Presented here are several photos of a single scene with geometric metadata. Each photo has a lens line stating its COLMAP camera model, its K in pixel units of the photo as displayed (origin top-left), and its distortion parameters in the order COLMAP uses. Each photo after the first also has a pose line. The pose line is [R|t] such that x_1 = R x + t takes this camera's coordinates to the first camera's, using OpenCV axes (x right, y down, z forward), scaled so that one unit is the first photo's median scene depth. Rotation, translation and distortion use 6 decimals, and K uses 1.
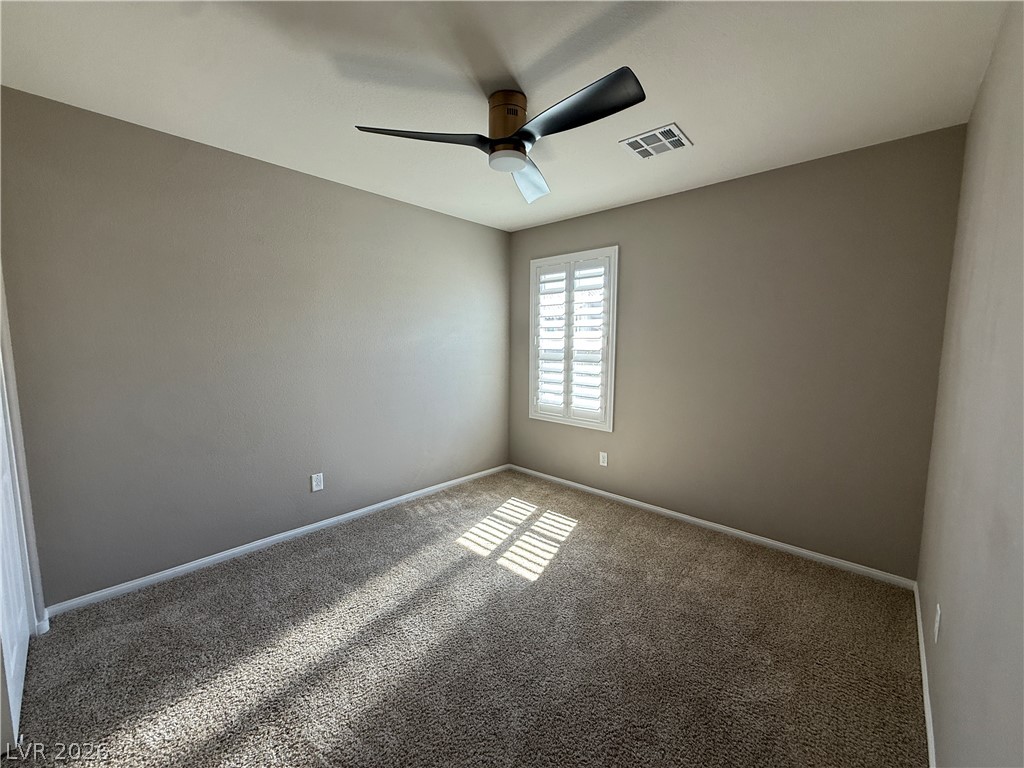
lens RADIAL K [[406.7, 0, 510.4], [0, 406.7, 385.8], [0, 0, 1]] dist [0.000321, -0.000306]
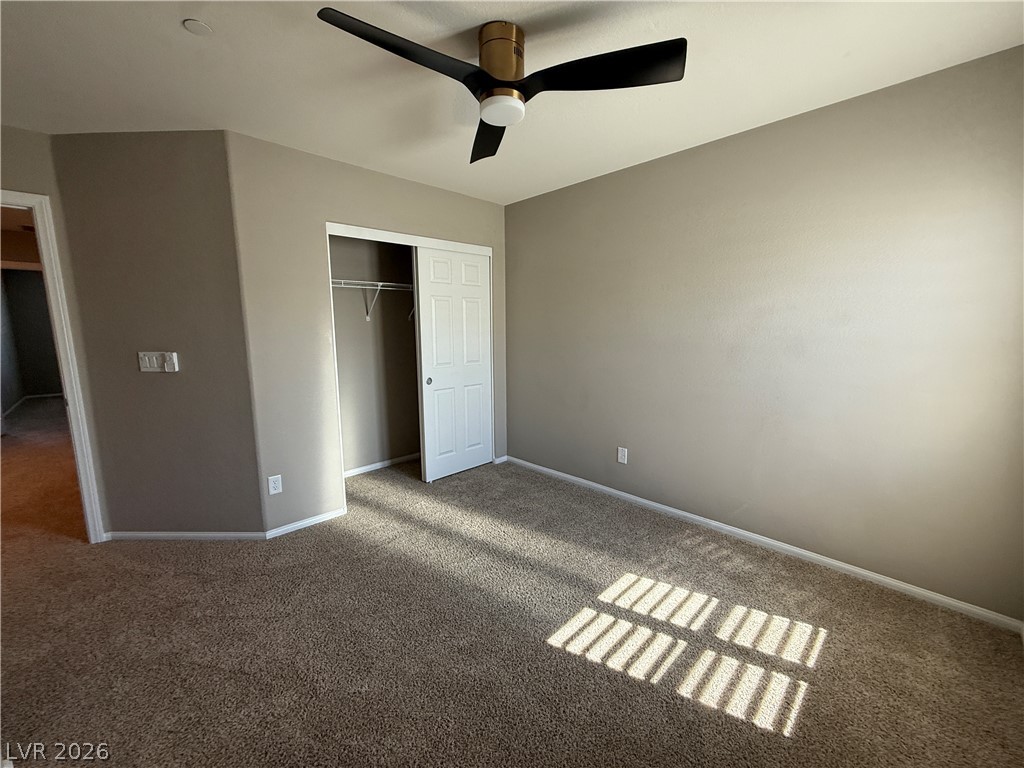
lens RADIAL K [[406.7, 0, 510.4], [0, 406.7, 385.8], [0, 0, 1]] dist [0.000321, -0.000306]
pose [[-0.041325, 0.147148, -0.988251, 0.586557], [-0.099234, 0.983601, 0.150606, -0.080955], [0.994206, 0.104292, -0.026045, 0.708029]]
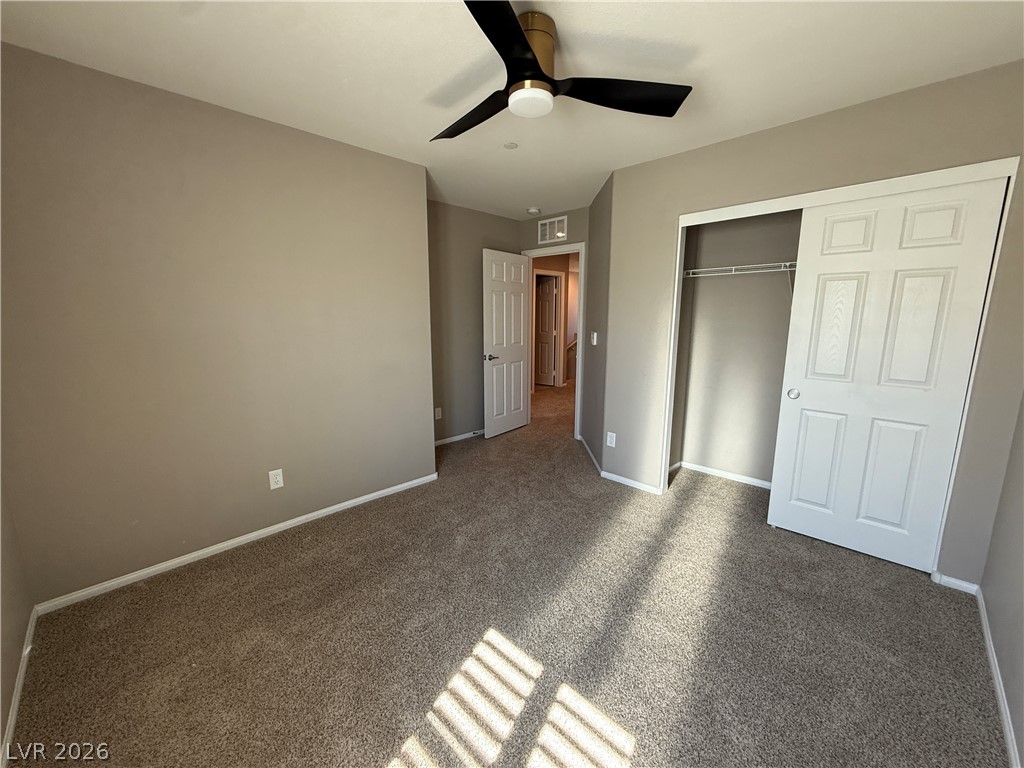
lens RADIAL K [[406.7, 0, 510.4], [0, 406.7, 385.8], [0, 0, 1]] dist [0.000321, -0.000306]
pose [[-0.999760, -0.009590, 0.019690, 0.007256], [-0.003842, 0.961887, 0.273419, -0.140978], [-0.021562, 0.273278, -0.961693, 1.273664]]
